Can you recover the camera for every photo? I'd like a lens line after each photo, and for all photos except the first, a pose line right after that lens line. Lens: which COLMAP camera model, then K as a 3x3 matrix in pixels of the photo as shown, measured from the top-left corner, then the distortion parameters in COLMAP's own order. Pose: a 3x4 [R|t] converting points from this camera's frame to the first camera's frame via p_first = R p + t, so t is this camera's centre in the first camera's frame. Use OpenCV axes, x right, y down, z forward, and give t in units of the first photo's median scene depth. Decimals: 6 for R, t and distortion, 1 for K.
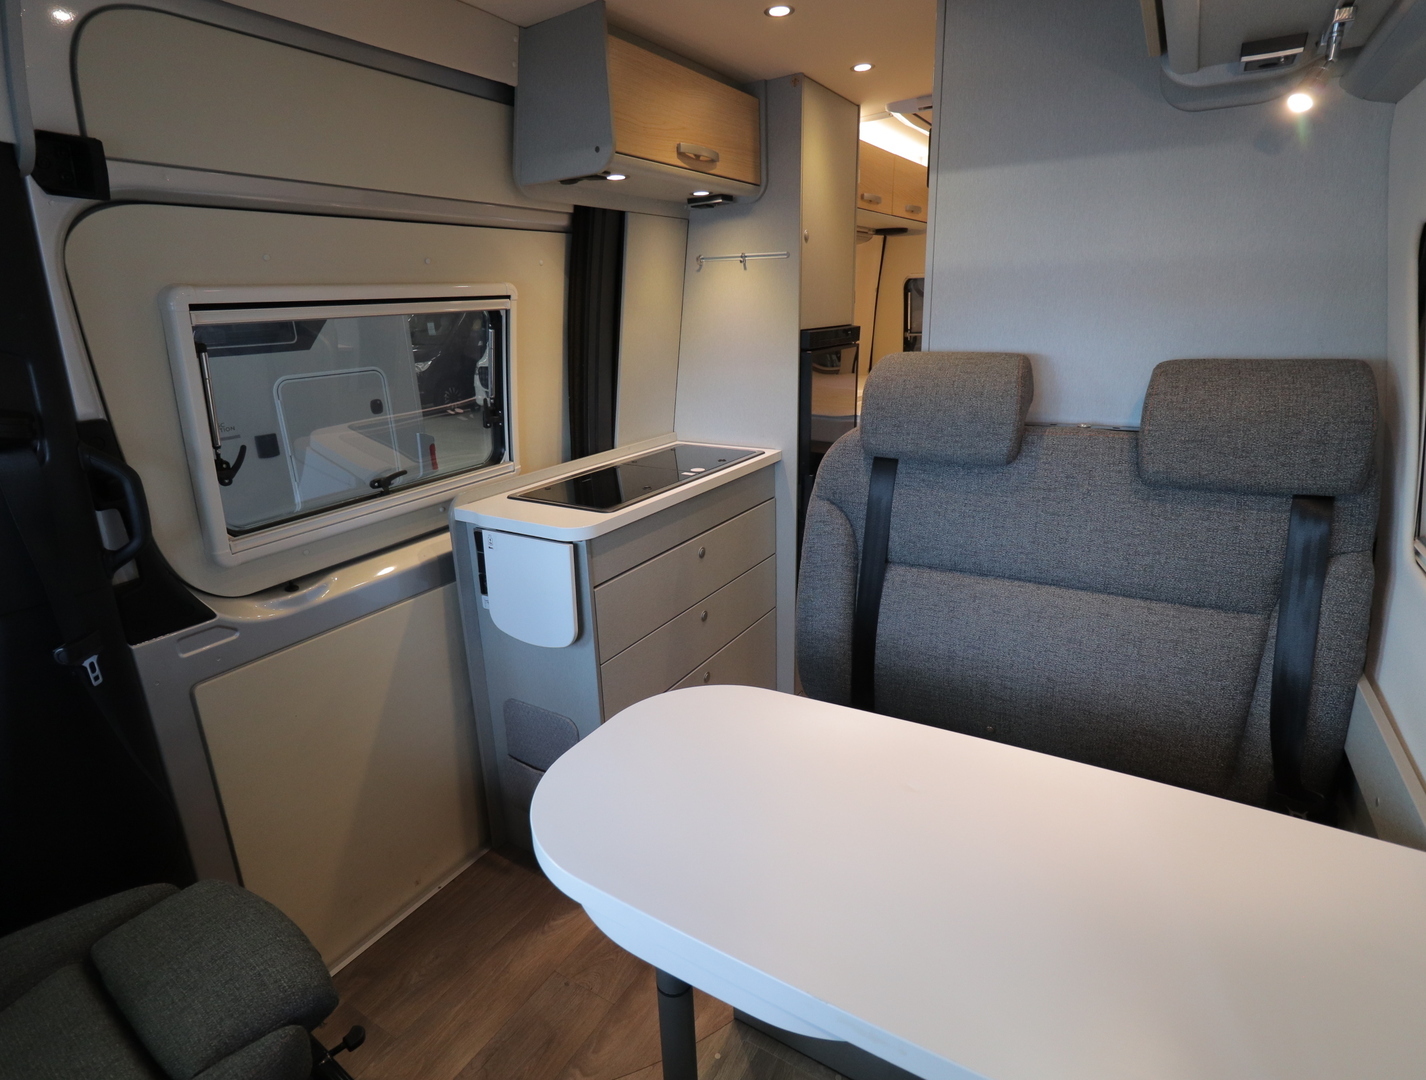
lens RADIAL K [[719.9, 0, 713.0], [0, 719.9, 540.0], [0, 0, 1]] dist [-0.000762, 0.000659]
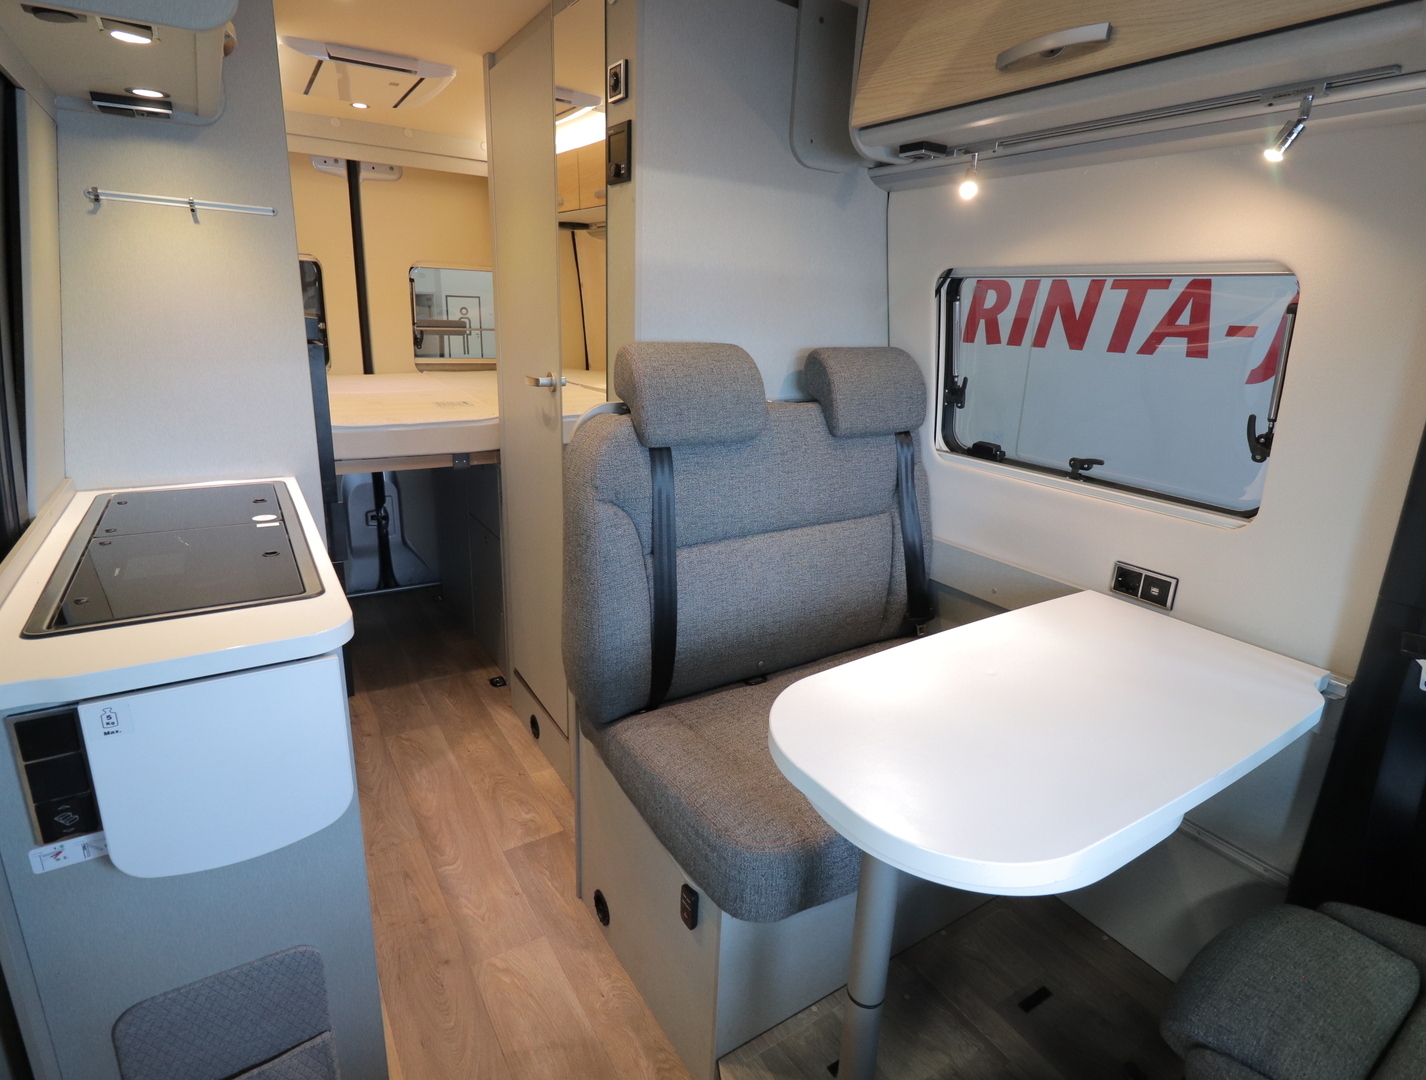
lens RADIAL K [[719.9, 0, 713.0], [0, 719.9, 540.0], [0, 0, 1]] dist [-0.000762, 0.000659]
pose [[0.468024, -0.230446, 0.853140, -0.634414], [0.226731, 0.964399, 0.136117, -0.114444], [-0.854135, 0.129727, 0.503612, 0.468366]]
